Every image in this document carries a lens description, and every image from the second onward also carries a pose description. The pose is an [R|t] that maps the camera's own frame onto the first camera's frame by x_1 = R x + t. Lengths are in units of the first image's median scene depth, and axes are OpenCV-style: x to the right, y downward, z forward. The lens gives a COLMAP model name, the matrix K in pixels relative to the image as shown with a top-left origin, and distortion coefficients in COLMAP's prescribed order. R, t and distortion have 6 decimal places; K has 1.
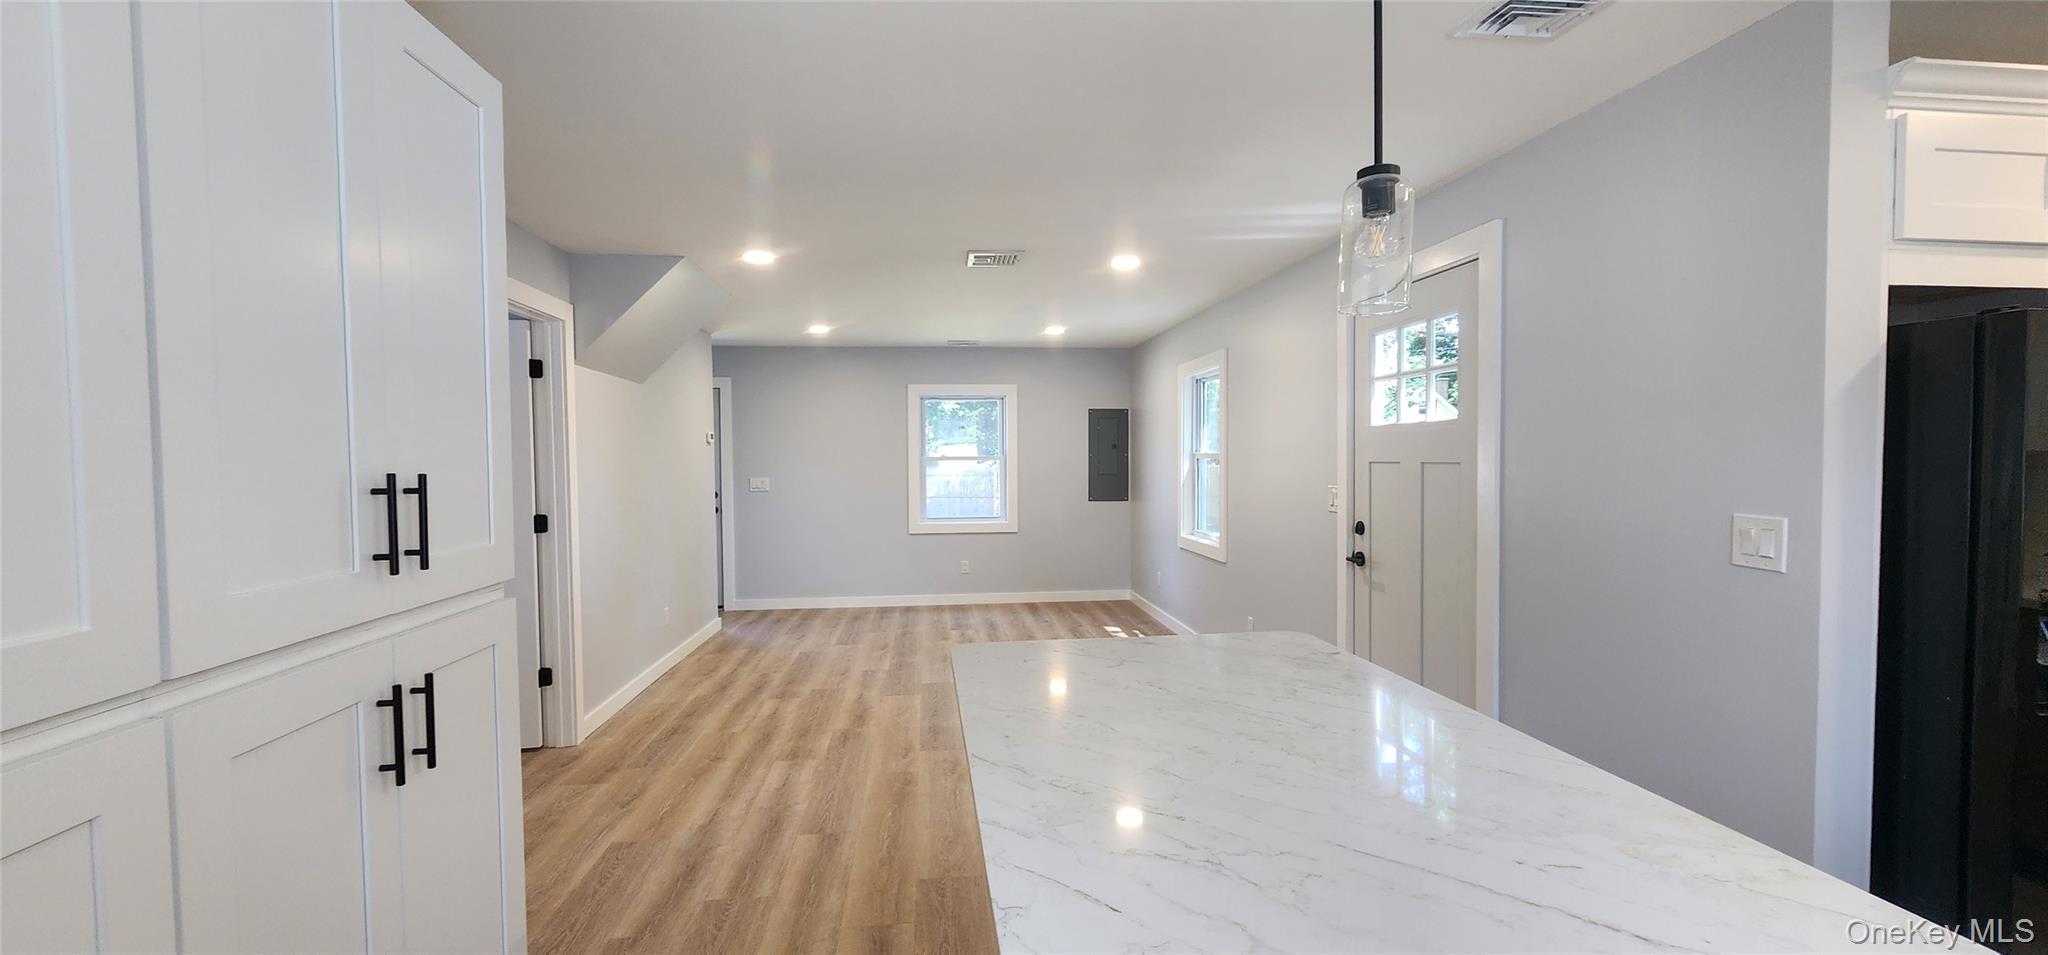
lens RADIAL K [[837.4, 0, 1018.4], [0, 837.4, 480.4], [0, 0, 1]] dist [-0.001475, 0.000699]
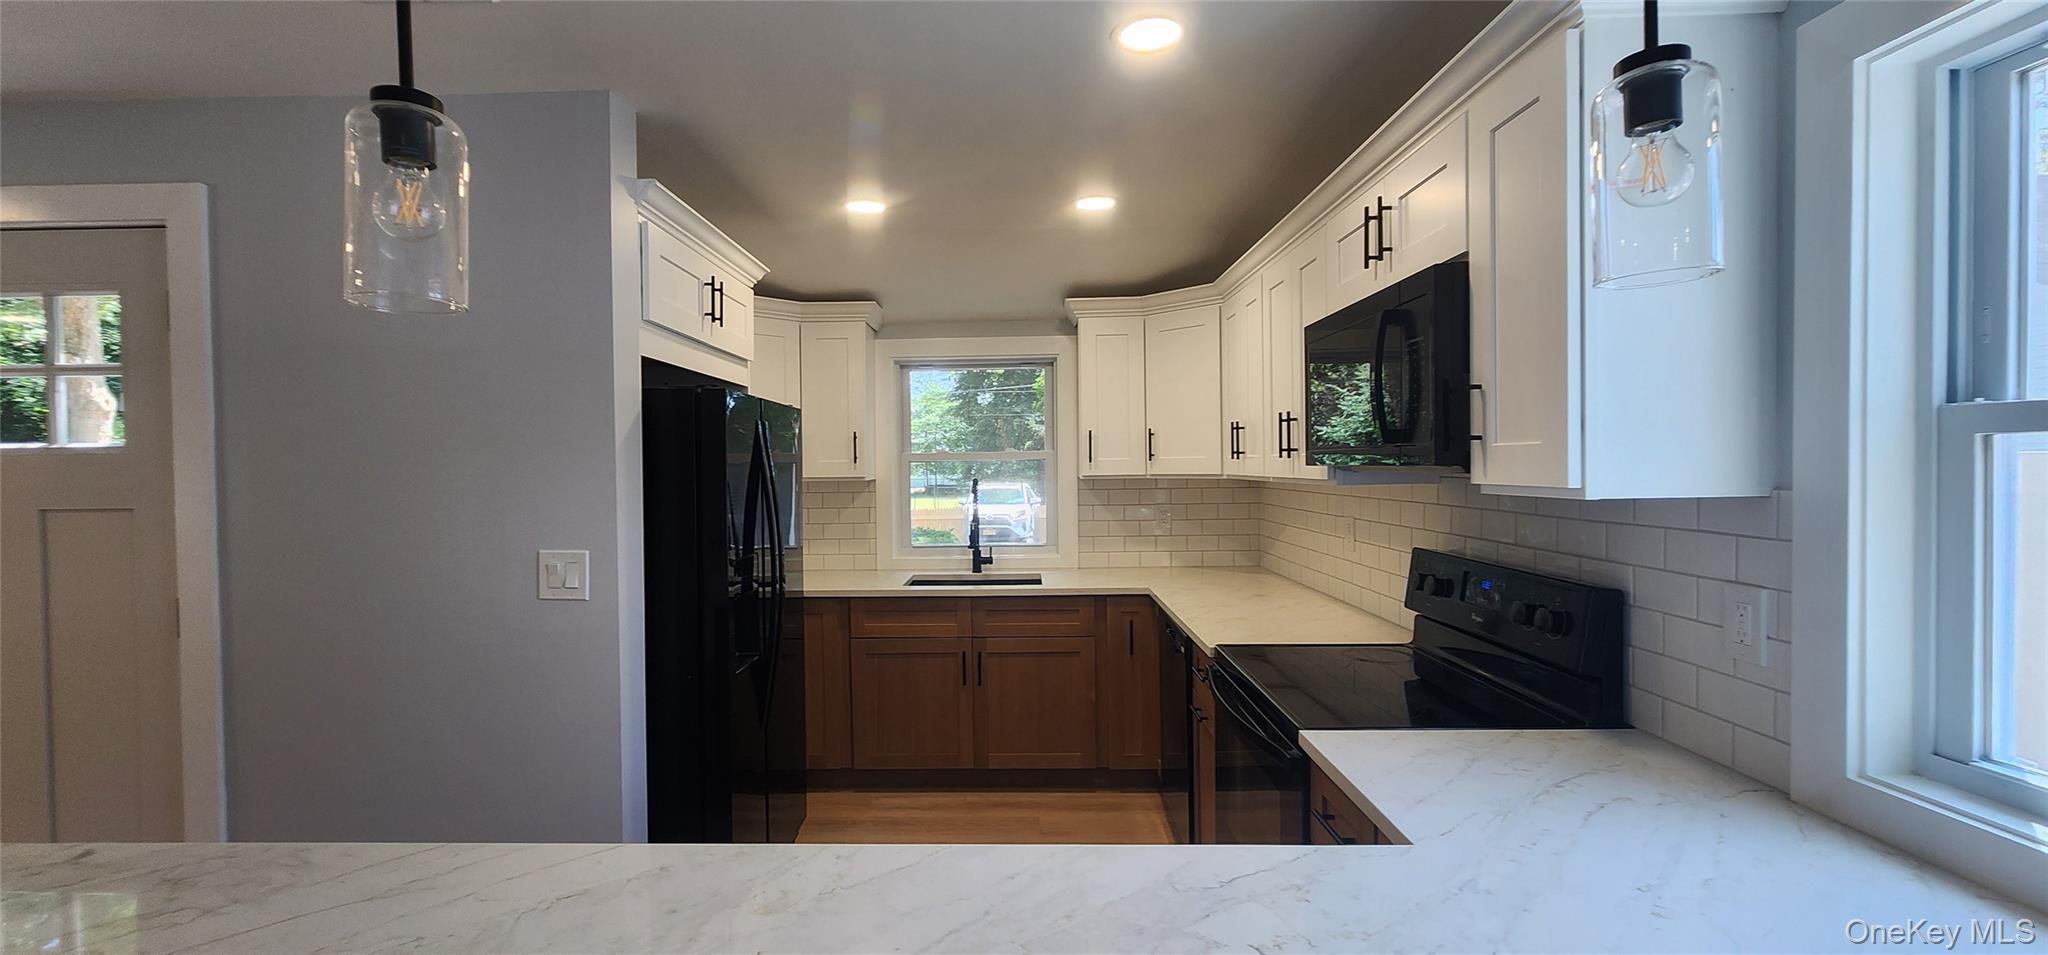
lens RADIAL K [[837.4, 0, 992.0], [0, 837.4, 490.0], [0, 0, 1]] dist [-0.001475, 0.000699]
pose [[0.144281, -0.022355, 0.989284, -0.054269], [0.039372, 0.999083, 0.016835, -0.016907], [-0.988753, 0.036521, 0.145029, 0.151037]]
